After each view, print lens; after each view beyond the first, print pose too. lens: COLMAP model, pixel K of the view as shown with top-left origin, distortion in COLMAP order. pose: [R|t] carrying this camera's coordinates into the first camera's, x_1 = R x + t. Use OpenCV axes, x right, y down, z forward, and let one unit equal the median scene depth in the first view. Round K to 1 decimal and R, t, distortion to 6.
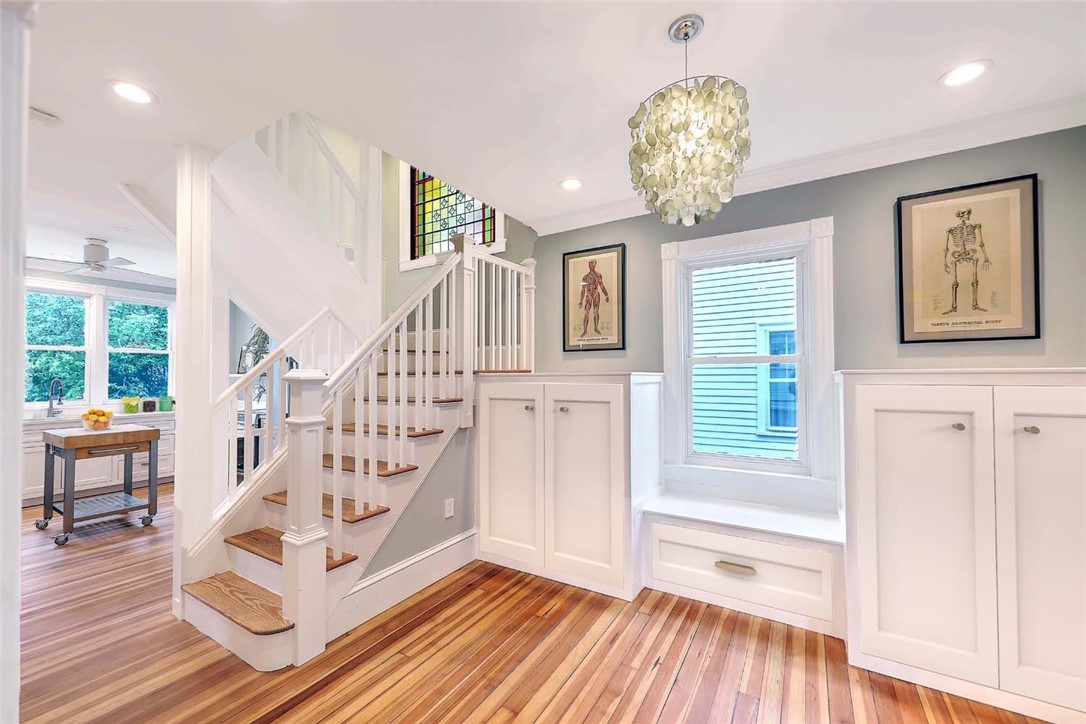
lens RADIAL K [[432.5, 0, 541.8], [0, 432.5, 366.9], [0, 0, 1]] dist [0.002464, 0.000289]
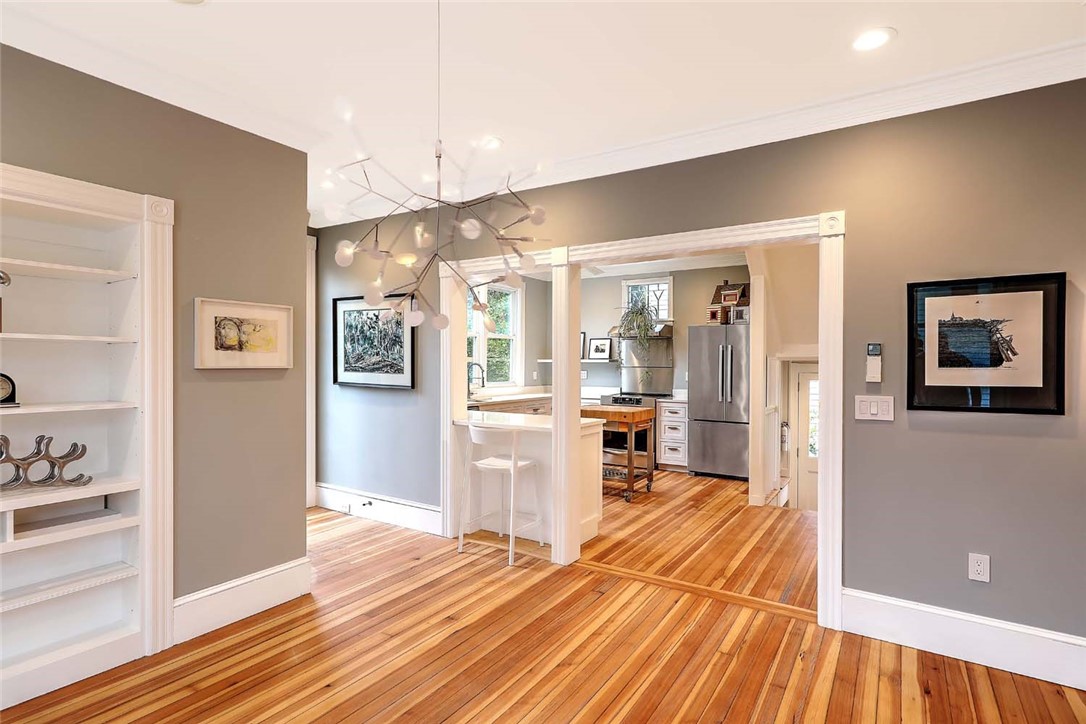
lens RADIAL K [[553.3, 0, 540.7], [0, 553.3, 369.6], [0, 0, 1]] dist [0.002335, 0.001051]
pose [[0.999511, 0.006951, -0.030471, -1.116870], [-0.006127, 0.999615, 0.027070, 0.007633], [0.030648, -0.026870, 0.999169, -0.435785]]
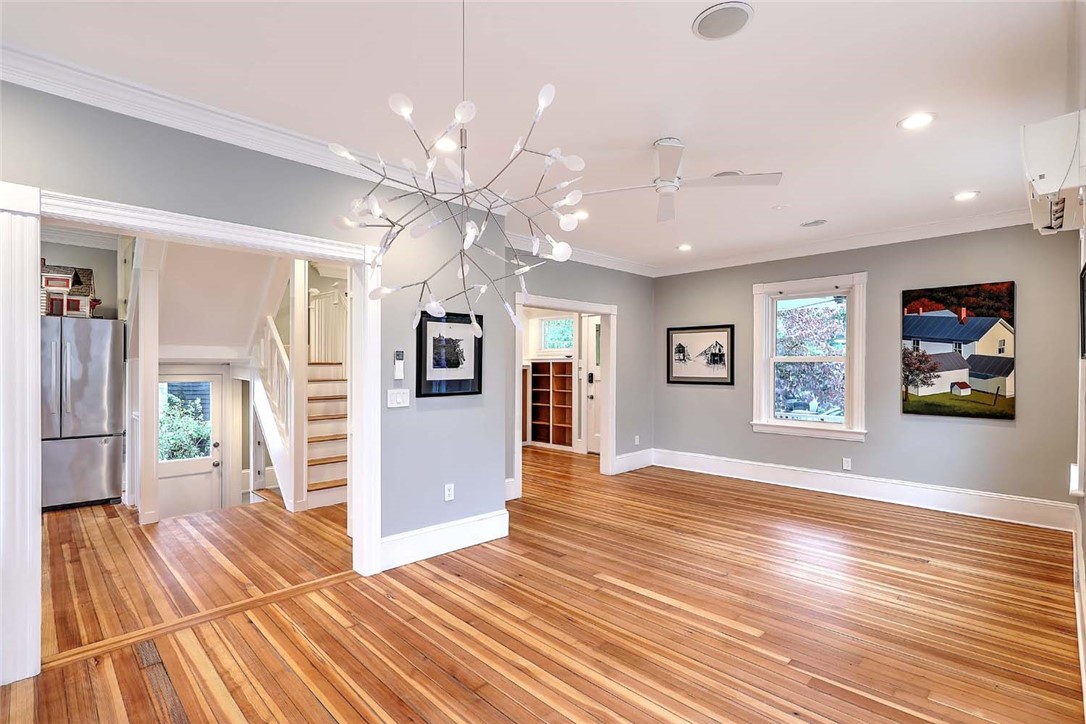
lens RADIAL K [[515.3, 0, 542.8], [0, 515.3, 368.7], [0, 0, 1]] dist [0.000661, -0.000466]
pose [[0.242051, -0.000746, 0.970263, -1.495707], [-0.017774, 0.999828, 0.005203, 0.012486], [-0.970101, -0.018505, 0.241996, -0.196192]]
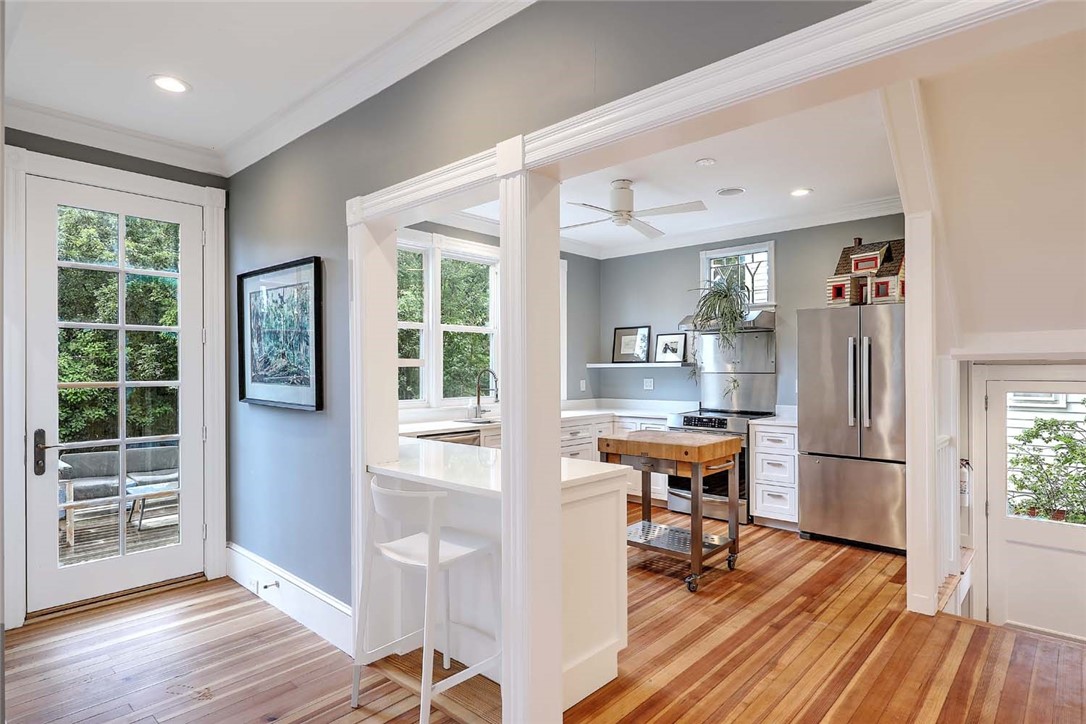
lens RADIAL K [[587.9, 0, 540.2], [0, 587.9, 369.9], [0, 0, 1]] dist [0.005655, -0.001171]
pose [[0.979954, -0.001081, -0.199220, -0.995467], [0.004282, 0.999869, 0.015638, 0.016750], [0.199177, -0.016178, 0.979830, -0.014463]]
